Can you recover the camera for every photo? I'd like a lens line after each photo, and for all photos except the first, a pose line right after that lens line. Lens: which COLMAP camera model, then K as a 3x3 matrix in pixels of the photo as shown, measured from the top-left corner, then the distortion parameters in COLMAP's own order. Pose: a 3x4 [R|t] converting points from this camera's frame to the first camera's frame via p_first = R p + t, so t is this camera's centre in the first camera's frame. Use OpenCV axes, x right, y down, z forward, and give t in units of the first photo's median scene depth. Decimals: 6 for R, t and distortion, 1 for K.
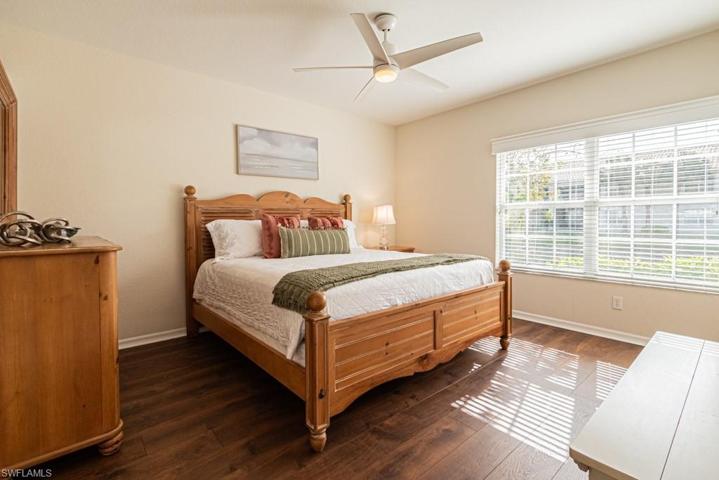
lens RADIAL K [[334.4, 0, 362.1], [0, 334.4, 221.4], [0, 0, 1]] dist [0.007611, -0.001830]
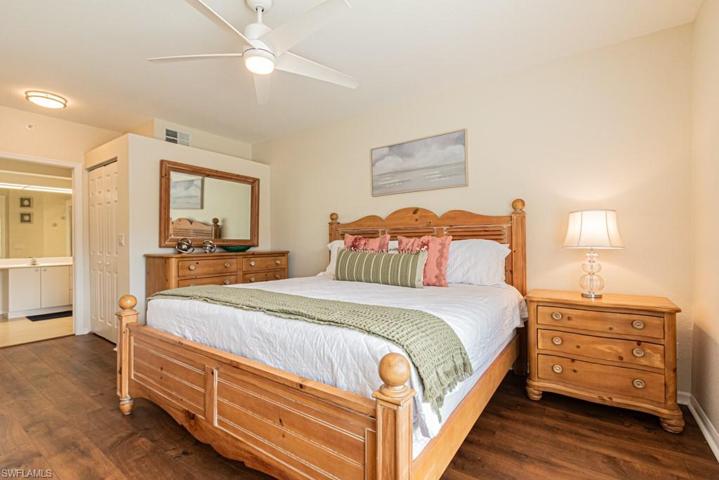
lens RADIAL K [[334.4, 0, 357.8], [0, 334.4, 240.0], [0, 0, 1]] dist [0.007611, -0.001830]
pose [[0.226033, 0.000766, -0.974119, 0.627010], [-0.003381, 0.999994, 0.000002, -0.006288], [0.974114, 0.003293, 0.226034, 0.720967]]
